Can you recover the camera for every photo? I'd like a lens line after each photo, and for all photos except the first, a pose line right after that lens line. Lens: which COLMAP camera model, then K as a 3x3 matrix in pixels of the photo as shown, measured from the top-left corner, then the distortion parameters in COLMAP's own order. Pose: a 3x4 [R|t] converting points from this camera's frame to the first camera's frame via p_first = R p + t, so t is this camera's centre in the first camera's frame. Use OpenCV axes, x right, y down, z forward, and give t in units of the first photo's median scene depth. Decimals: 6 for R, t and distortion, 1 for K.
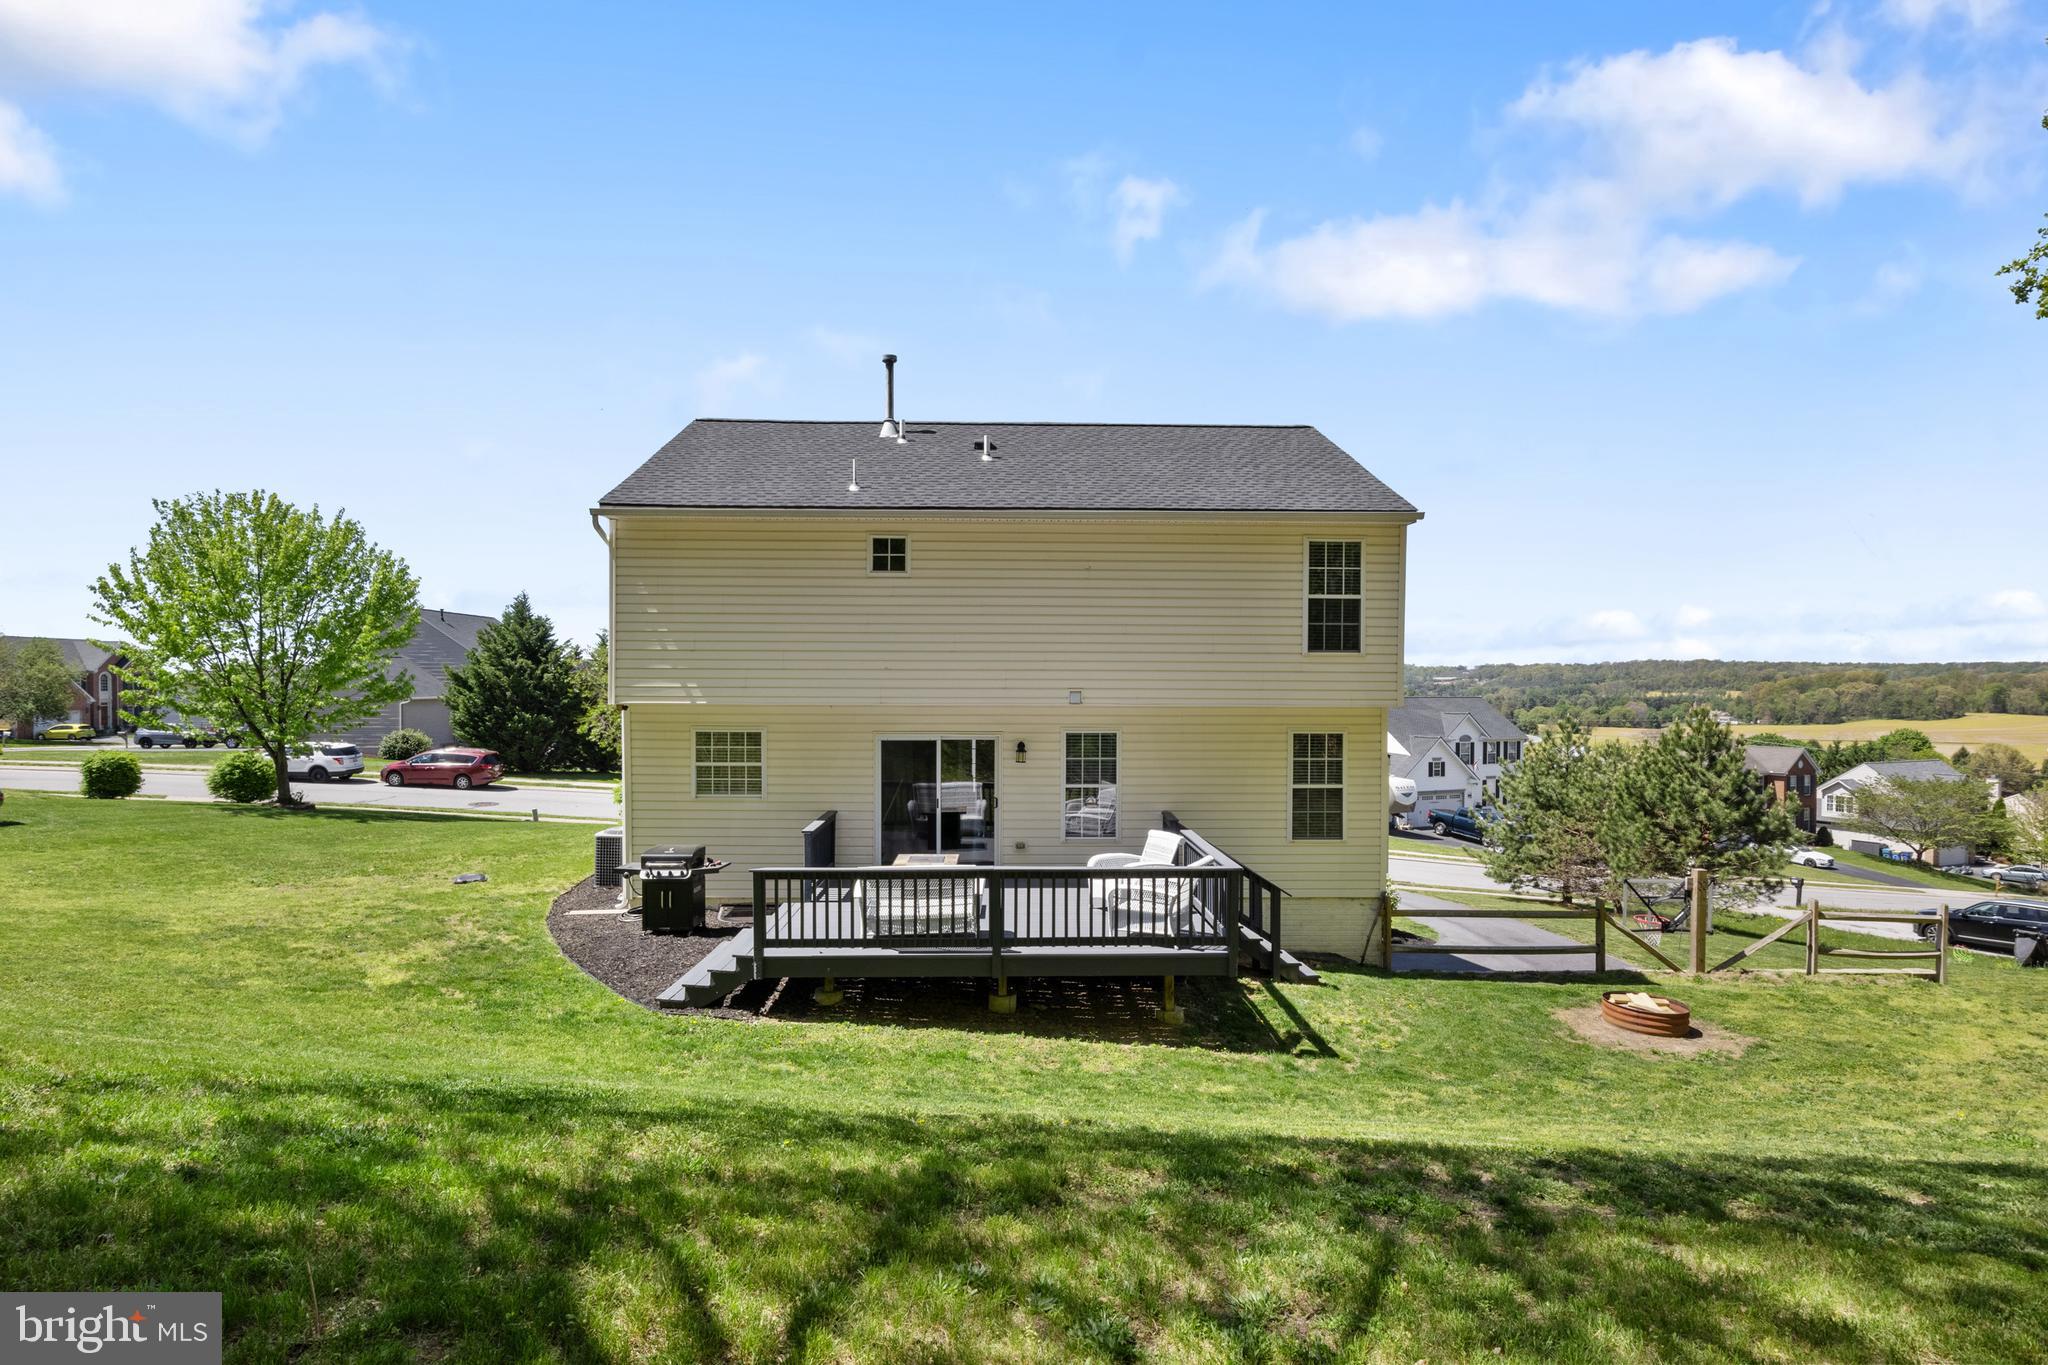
lens RADIAL K [[1039.4, 0, 1018.2], [0, 1039.4, 693.0], [0, 0, 1]] dist [0.005649, -0.000253]
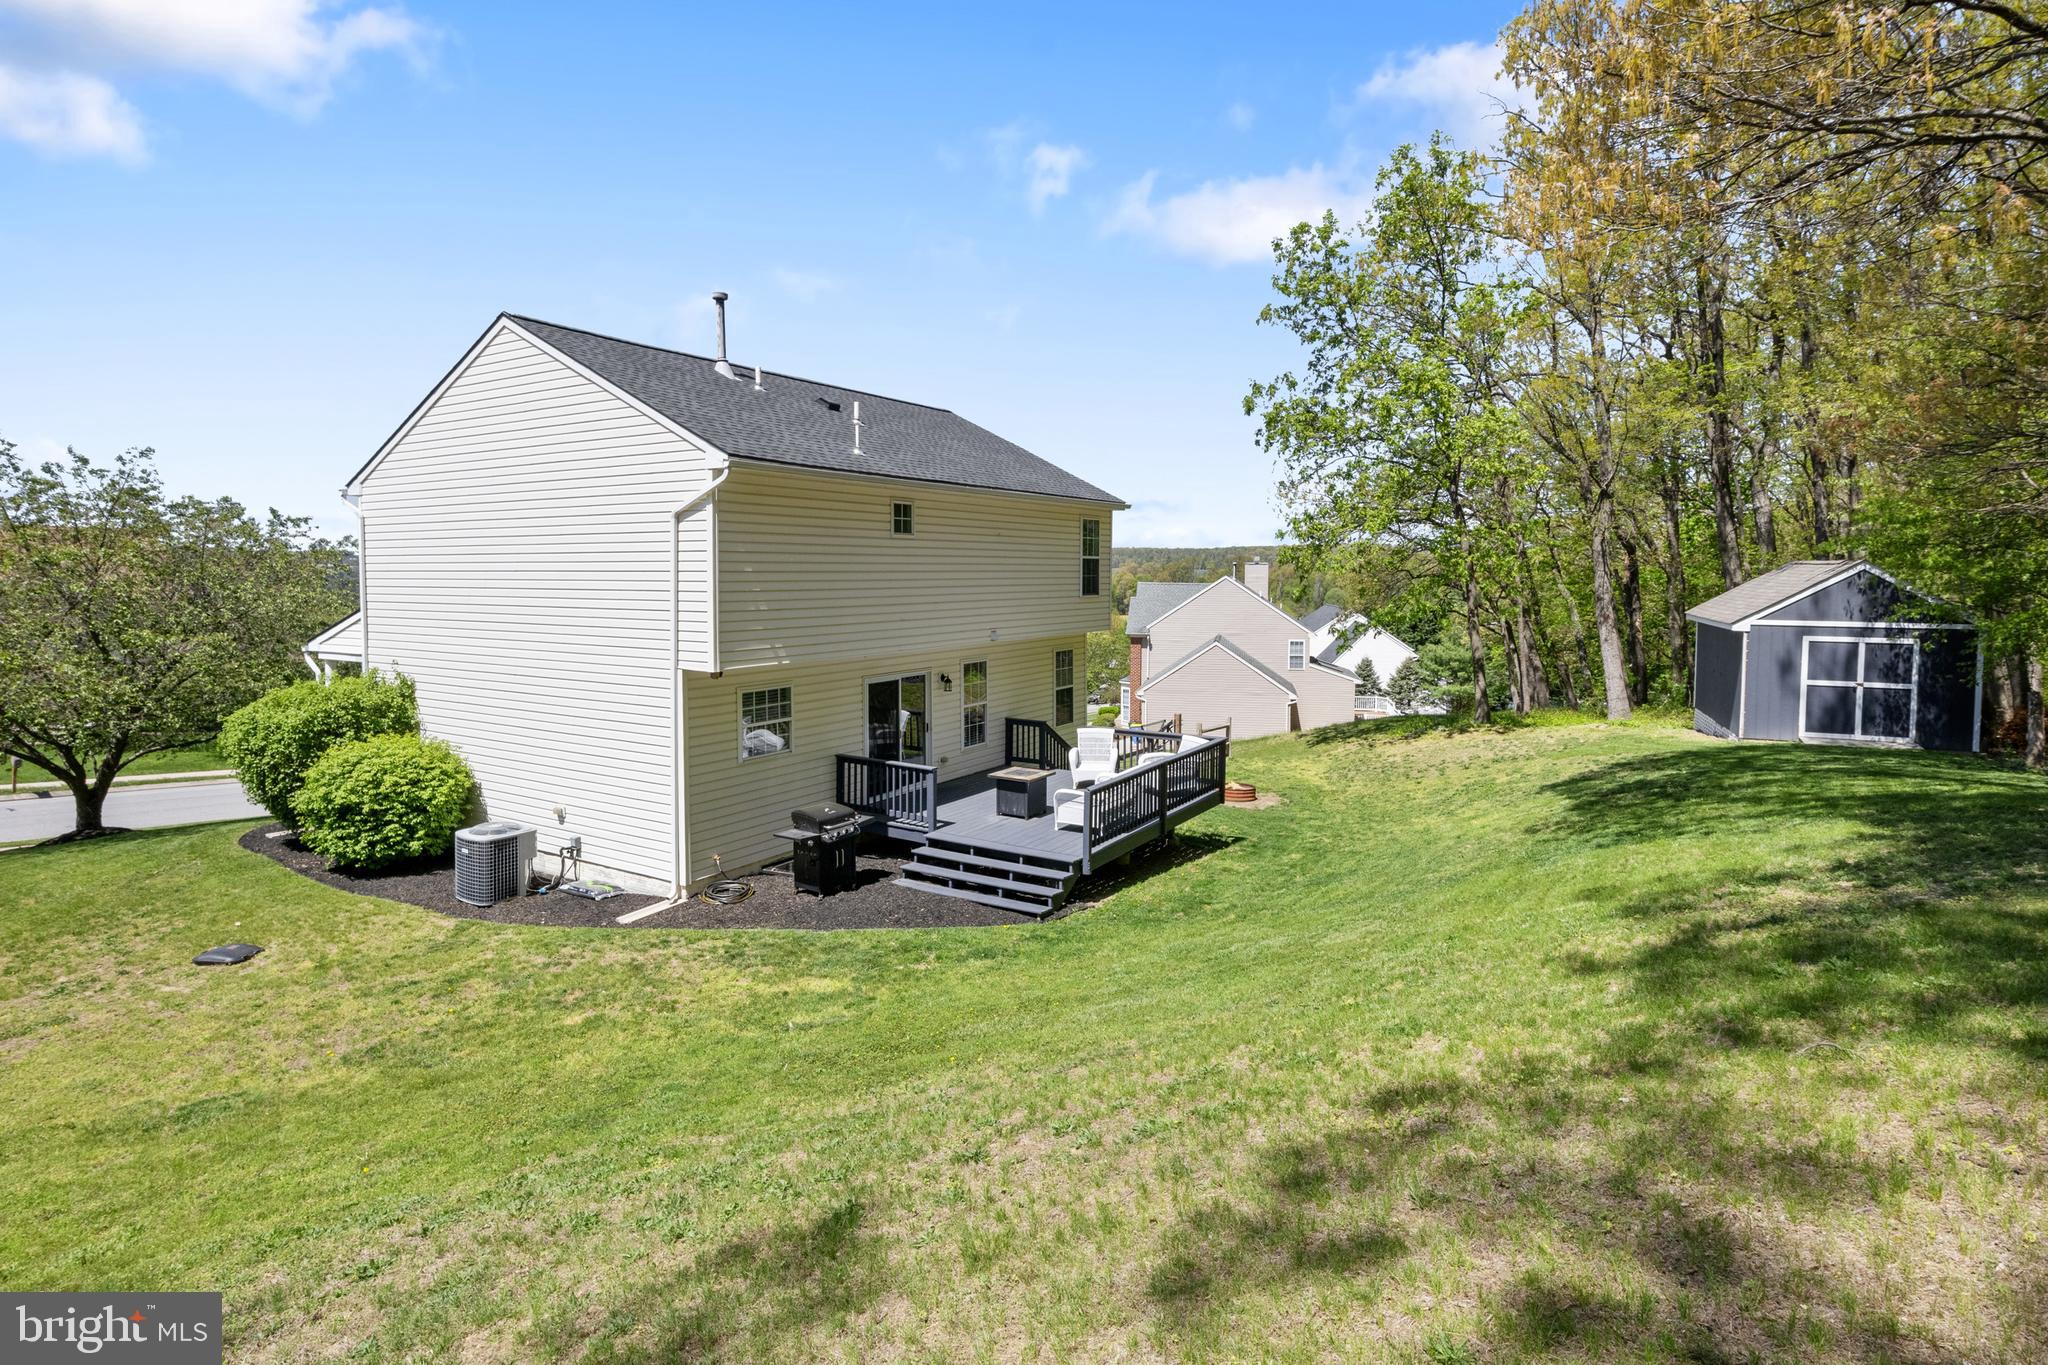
lens RADIAL K [[1039.4, 0, 993.0], [0, 1039.4, 610.3], [0, 0, 1]] dist [0.005649, -0.000253]
pose [[0.565725, -0.035492, 0.823830, -0.227118], [0.014364, 0.999346, 0.033189, -0.015791], [-0.824469, -0.006942, 0.565865, 0.063804]]
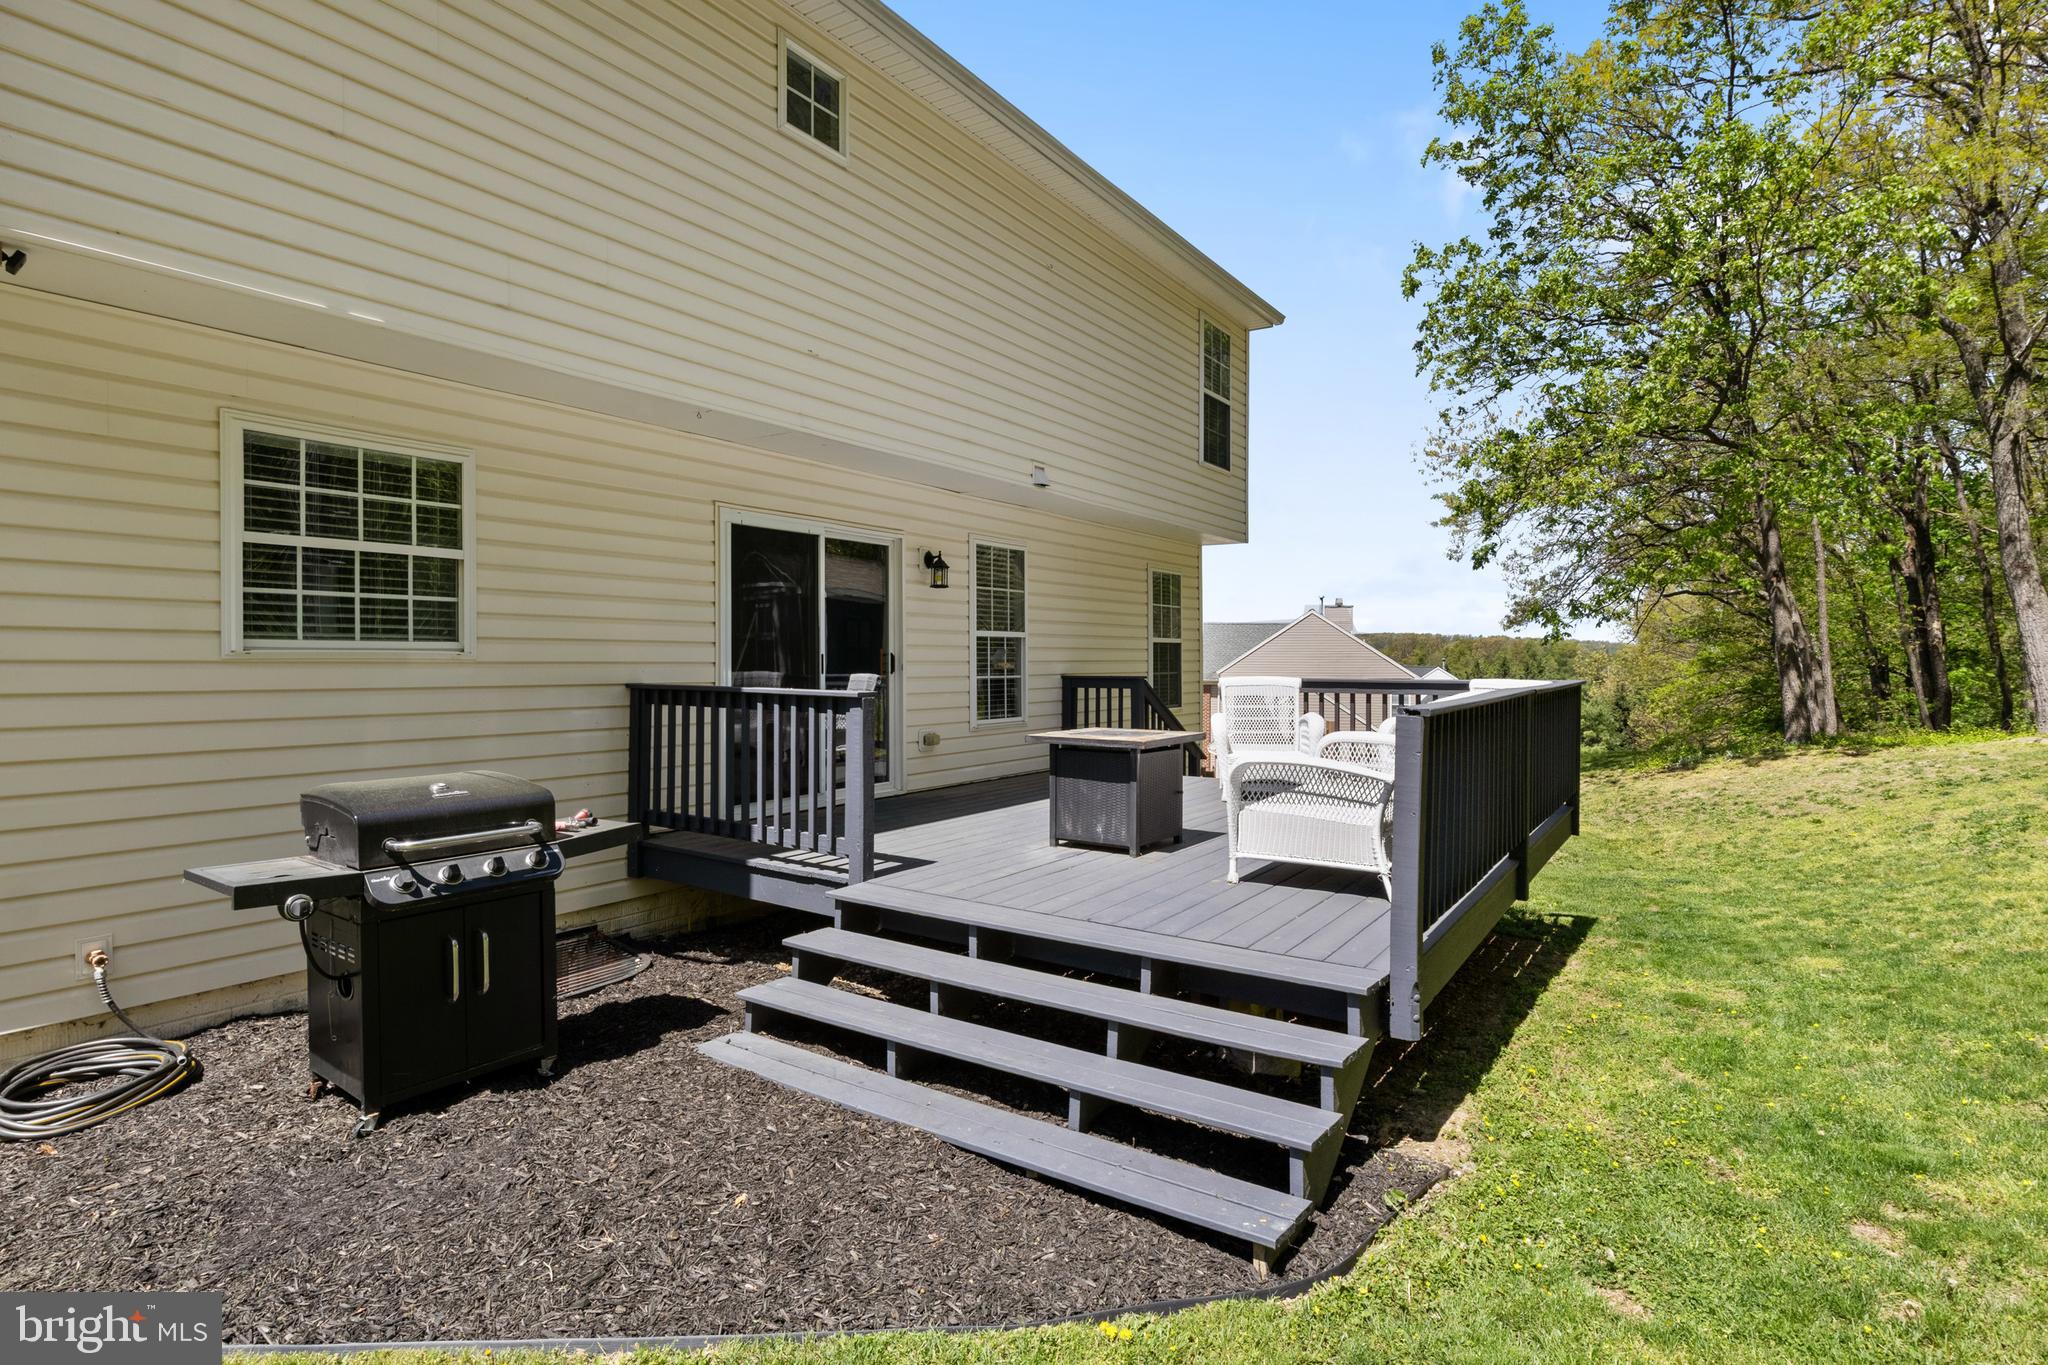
lens RADIAL K [[1039.4, 0, 1006.2], [0, 1039.4, 651.2], [0, 0, 1]] dist [0.005649, -0.000253]
pose [[0.586176, 0.001067, 0.810183, -0.100158], [0.013410, 0.999849, -0.011019, 0.025321], [-0.810073, 0.017324, 0.586073, 0.152472]]
